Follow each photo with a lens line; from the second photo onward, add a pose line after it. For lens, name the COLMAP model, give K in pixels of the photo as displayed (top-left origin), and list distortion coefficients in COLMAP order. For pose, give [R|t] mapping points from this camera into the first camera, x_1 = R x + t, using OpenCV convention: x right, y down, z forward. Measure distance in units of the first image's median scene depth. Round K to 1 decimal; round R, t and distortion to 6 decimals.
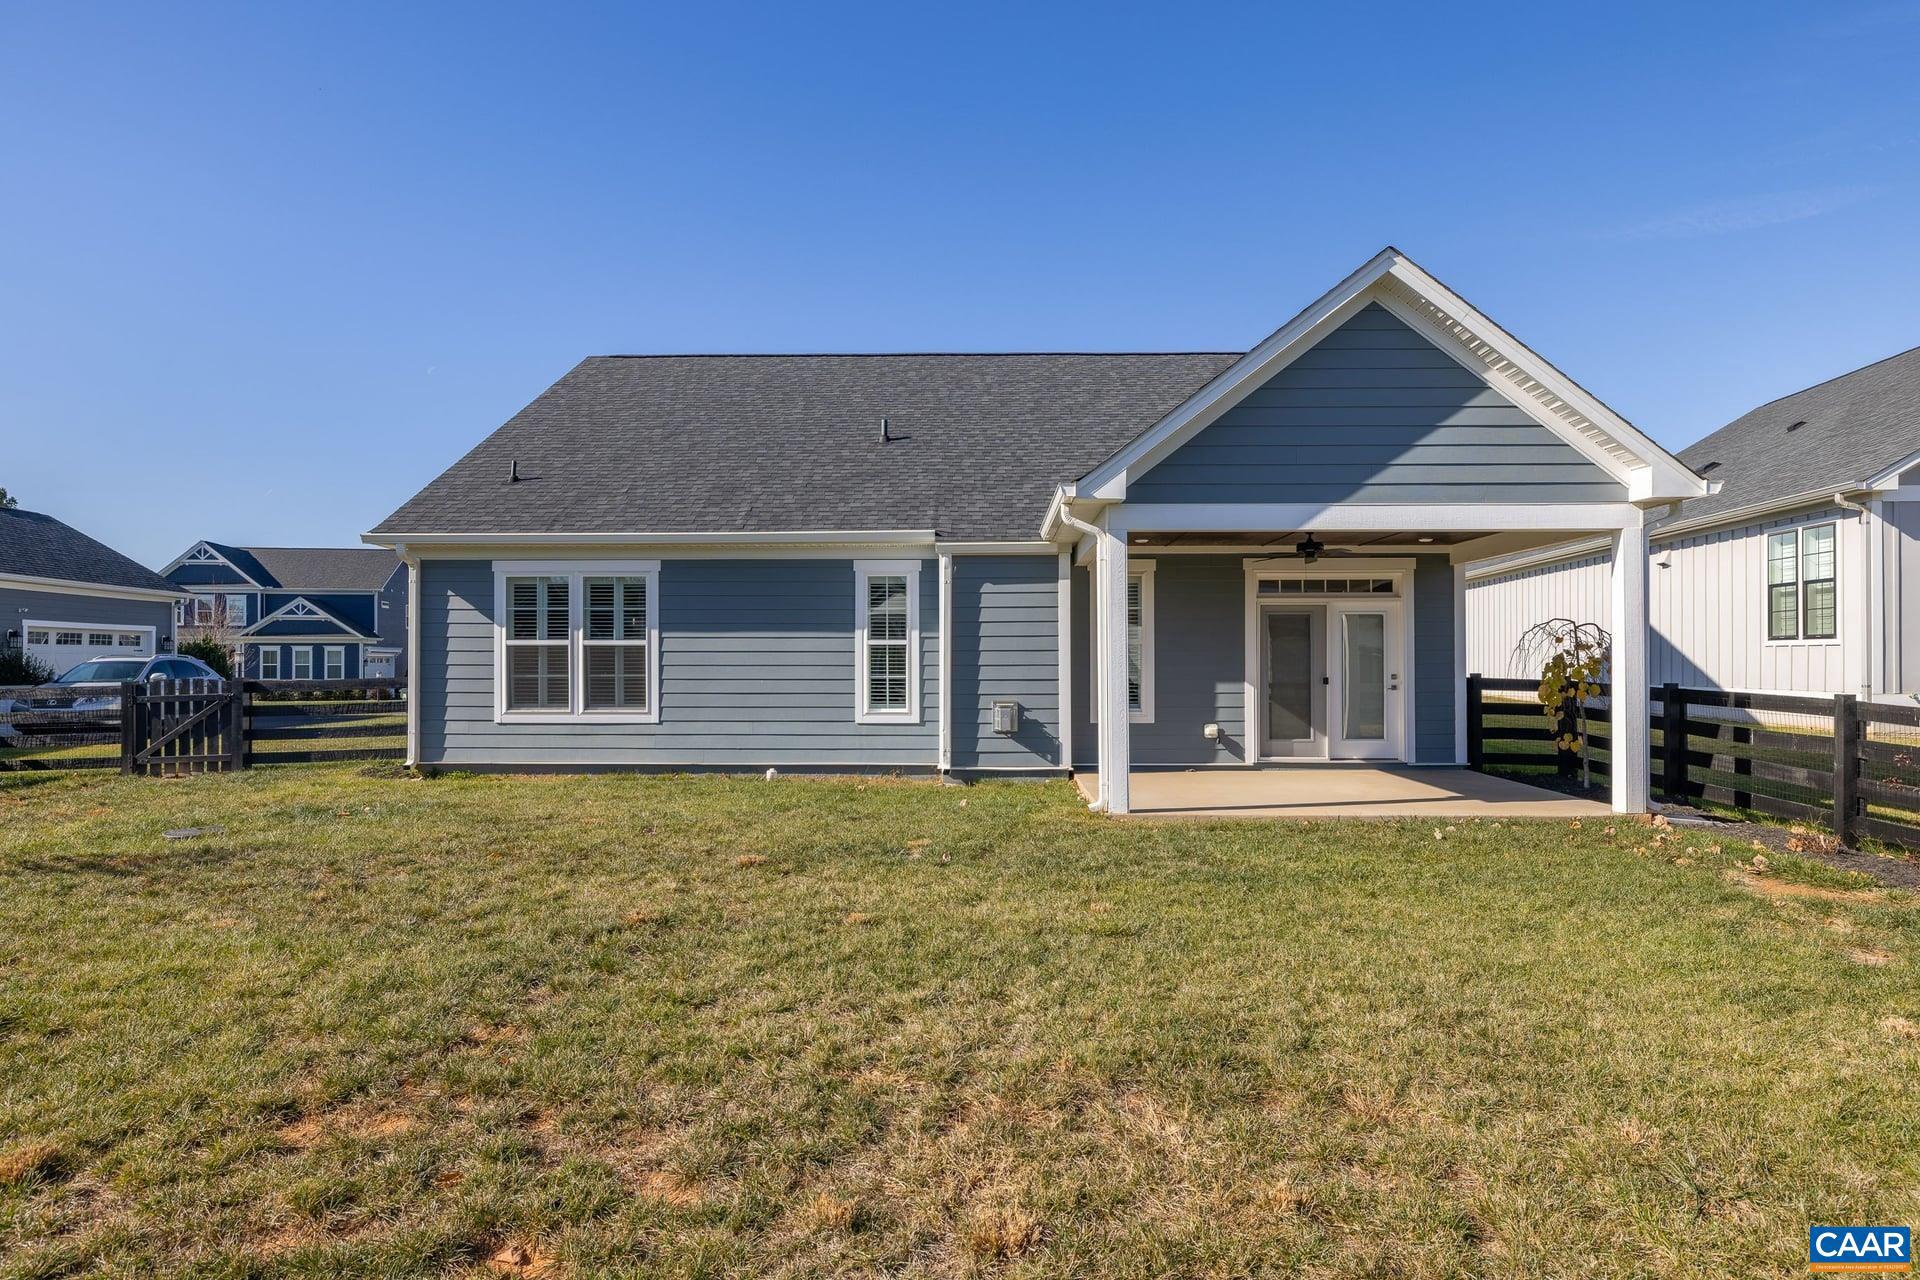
lens RADIAL K [[1061.4, 0, 956.1], [0, 1061.4, 654.5], [0, 0, 1]] dist [0.001314, 0.000277]
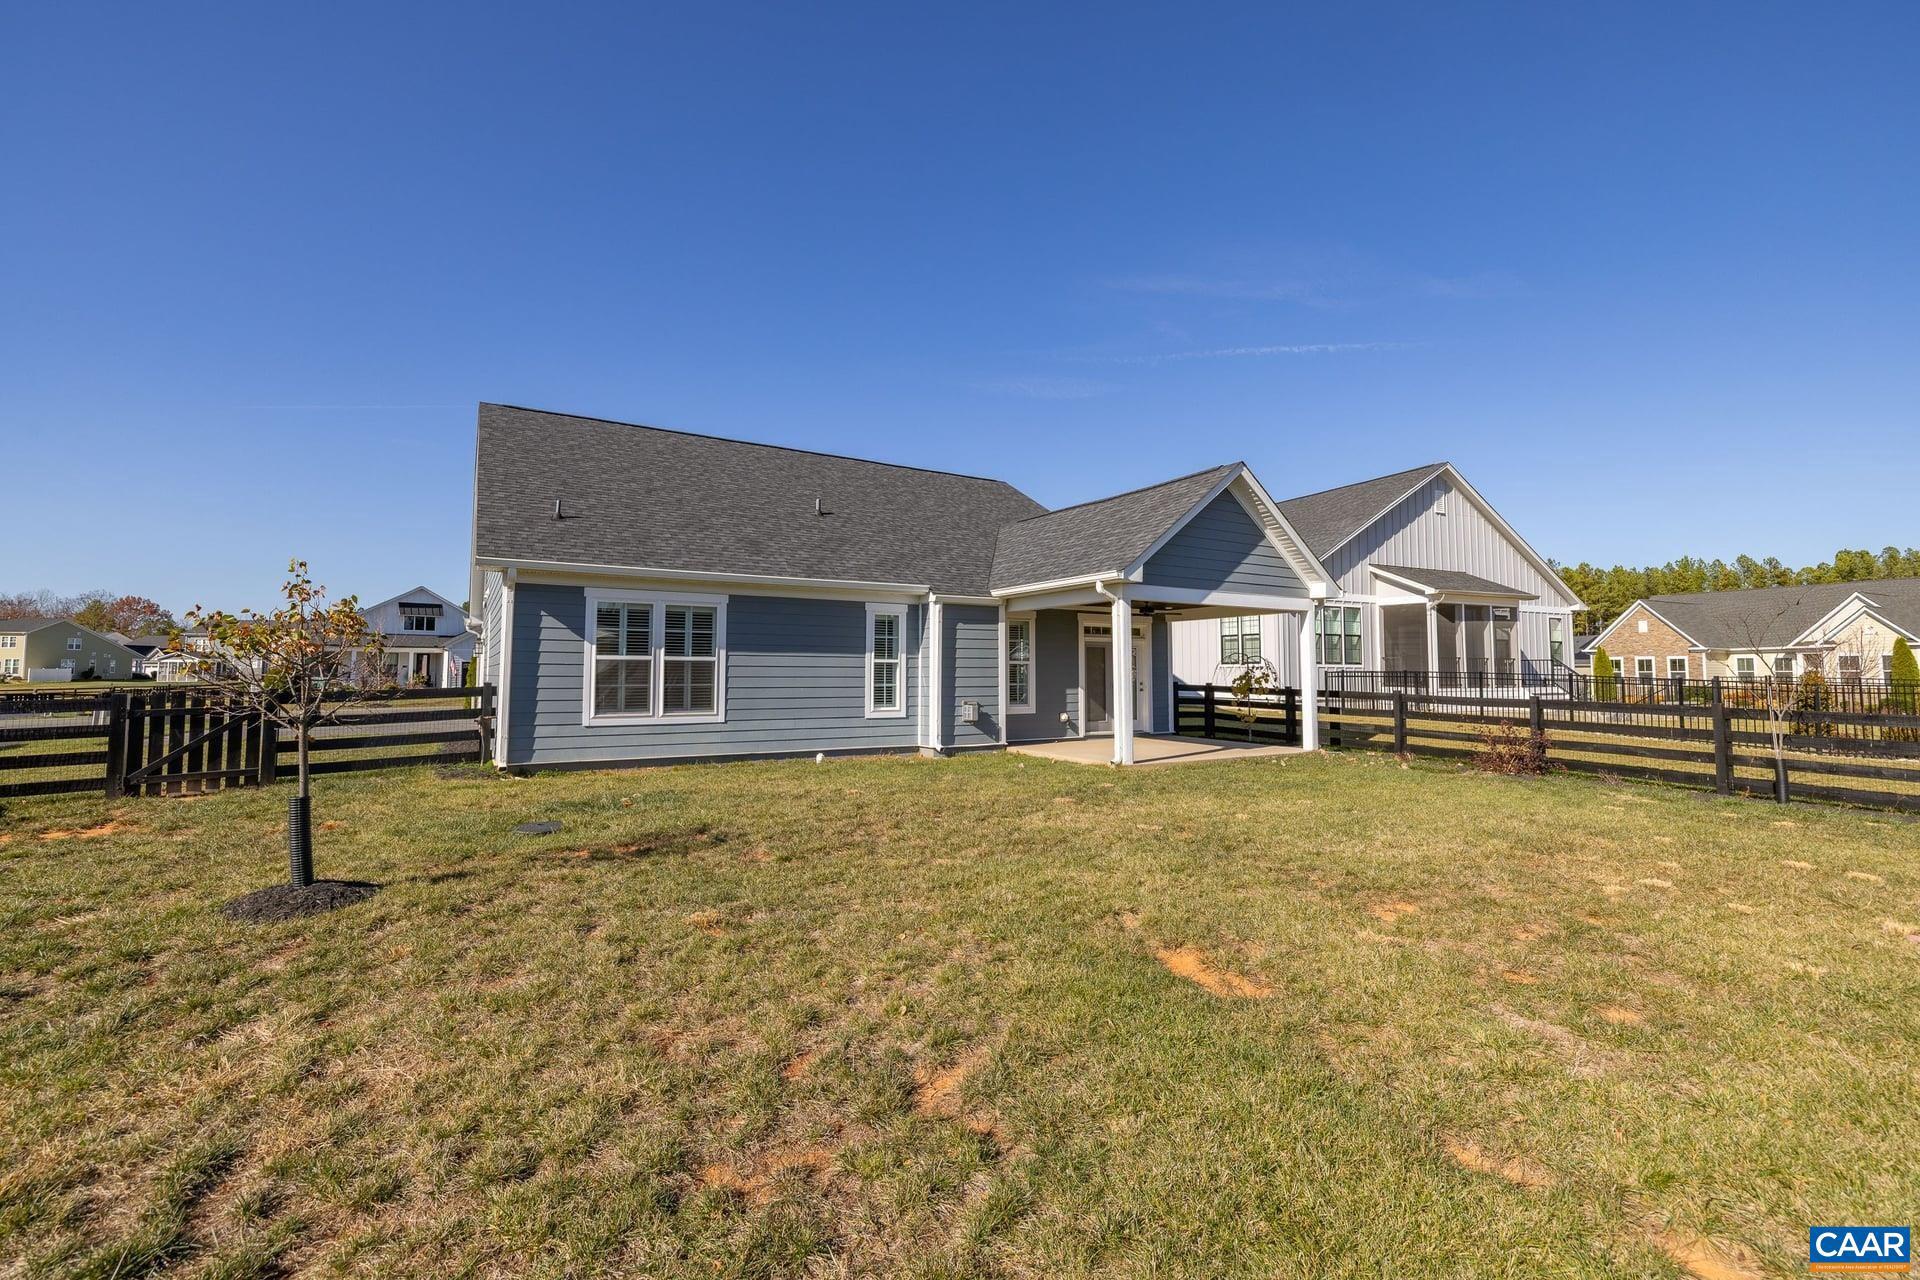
lens RADIAL K [[812.5, 0, 953.8], [0, 812.5, 636.5], [0, 0, 1]] dist [0.000926, 0.000533]
pose [[0.844796, 0.027837, 0.534365, -0.573194], [-0.006746, 0.999121, -0.041384, 0.000243], [-0.535047, 0.031356, 0.844240, 0.027280]]
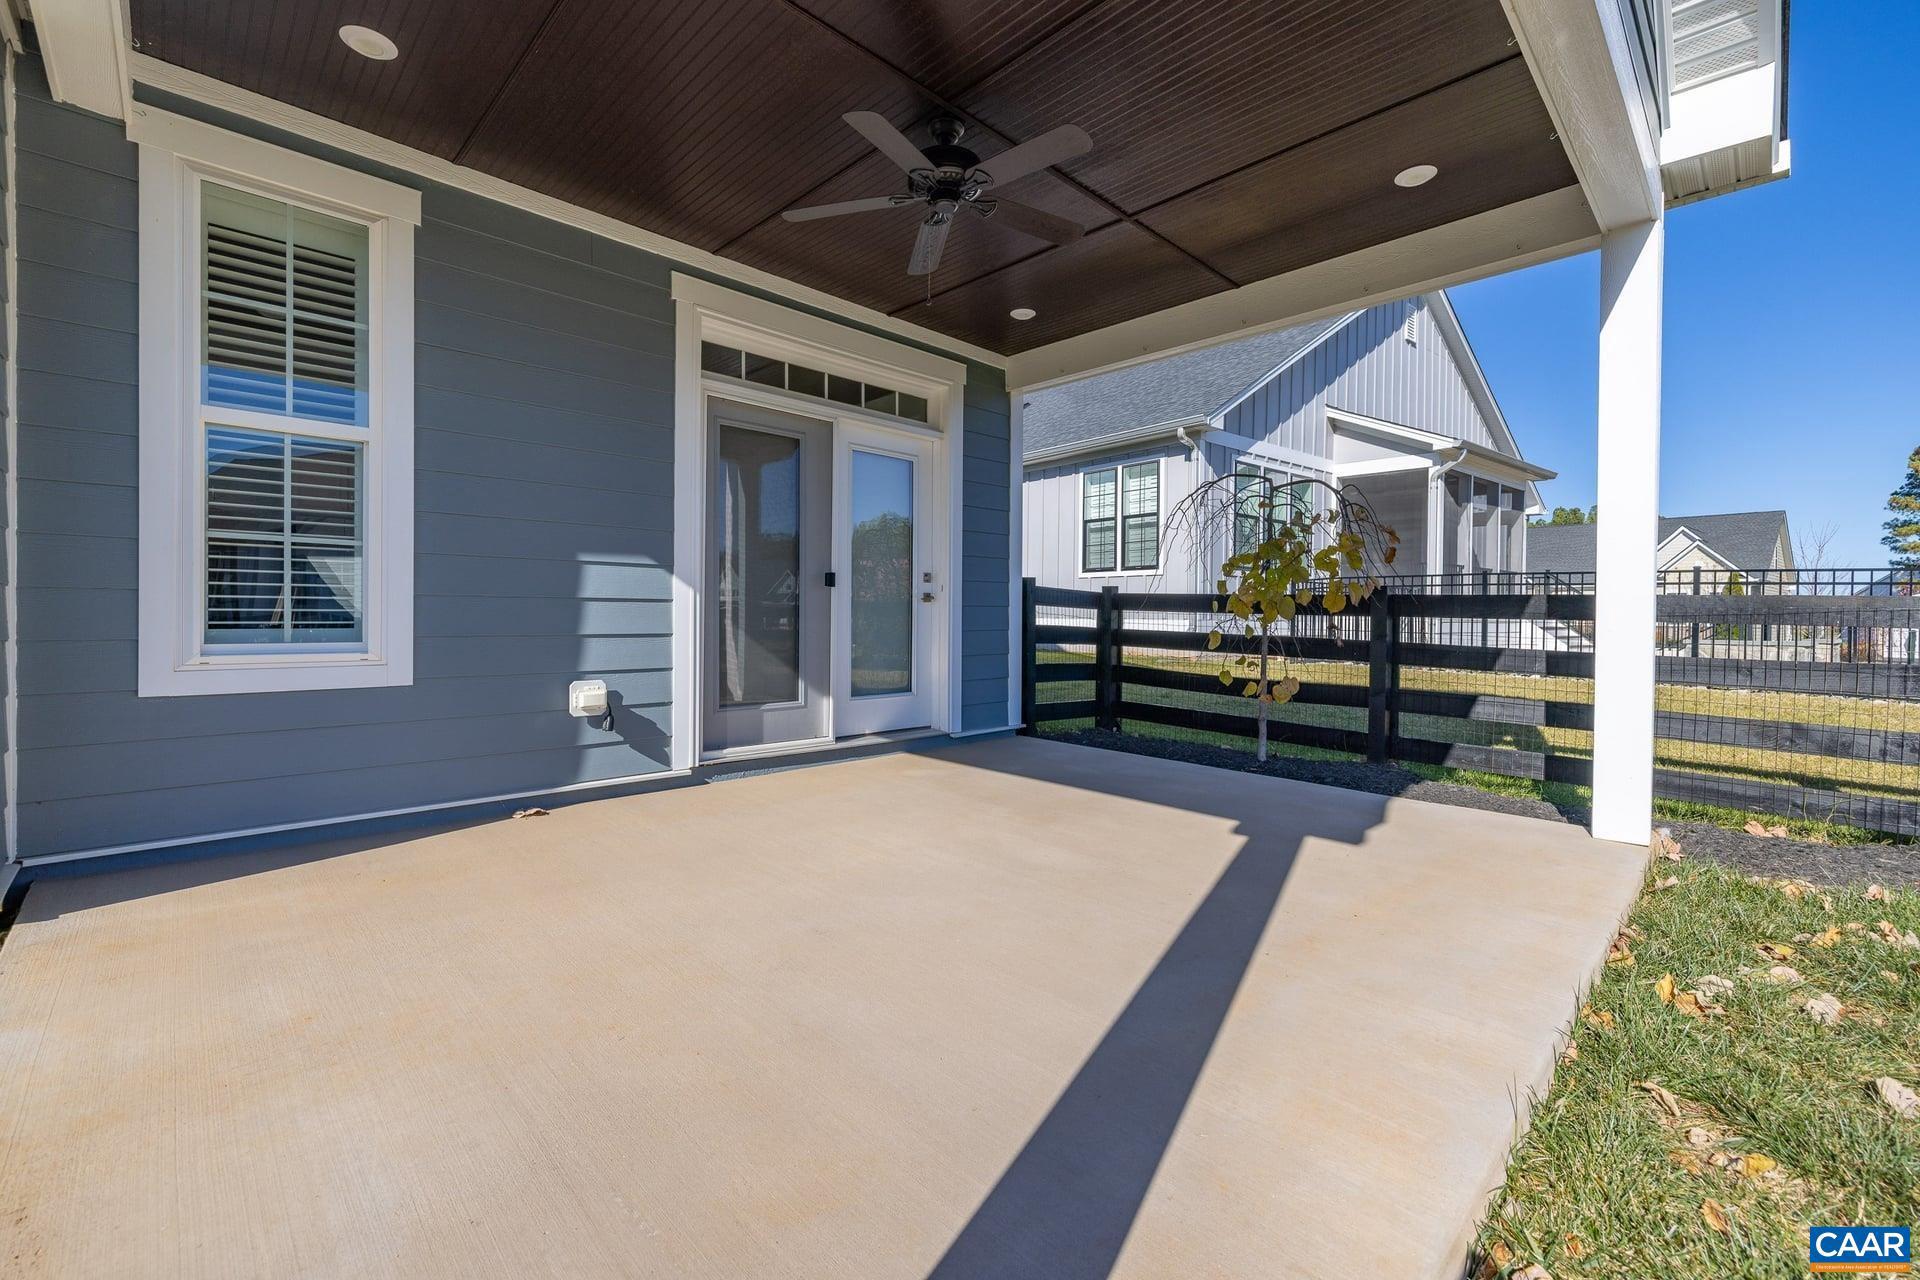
lens RADIAL K [[812.5, 0, 949.8], [0, 812.5, 623.7], [0, 0, 1]] dist [0.000926, 0.000533]
pose [[0.703468, 0.001876, 0.710724, 0.123301], [-0.015806, 0.999791, 0.013005, 0.039115], [-0.710551, -0.020382, 0.703350, 0.697742]]
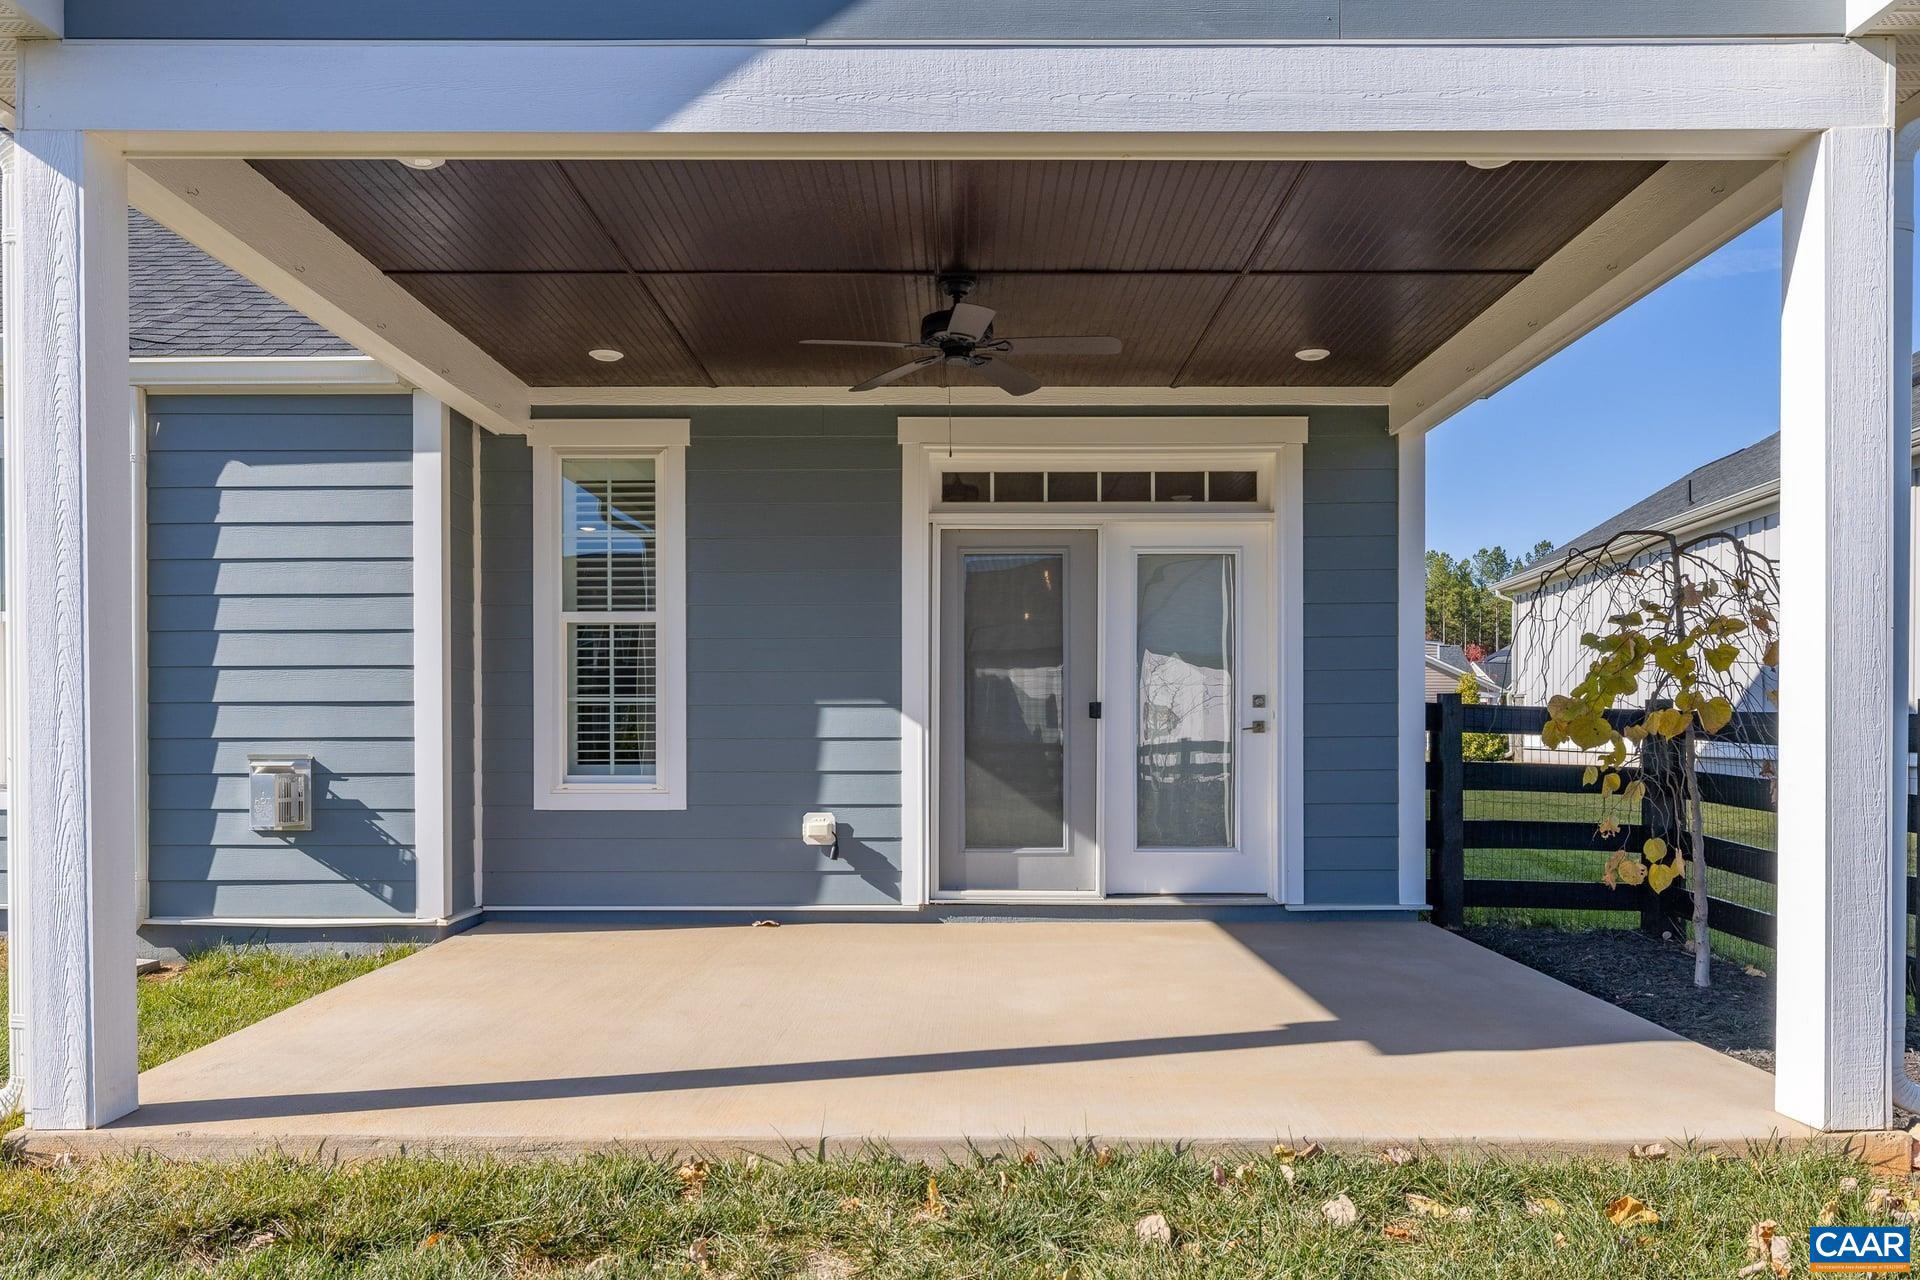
lens RADIAL K [[1287.2, 0, 978.2], [0, 1287.2, 737.0], [0, 0, 1]] dist [0.009527, -0.006261]
pose [[0.999964, 0.002164, 0.008230, 0.296759], [-0.002284, 0.999891, 0.014618, 0.027932], [-0.008198, -0.014636, 0.999859, 0.486679]]
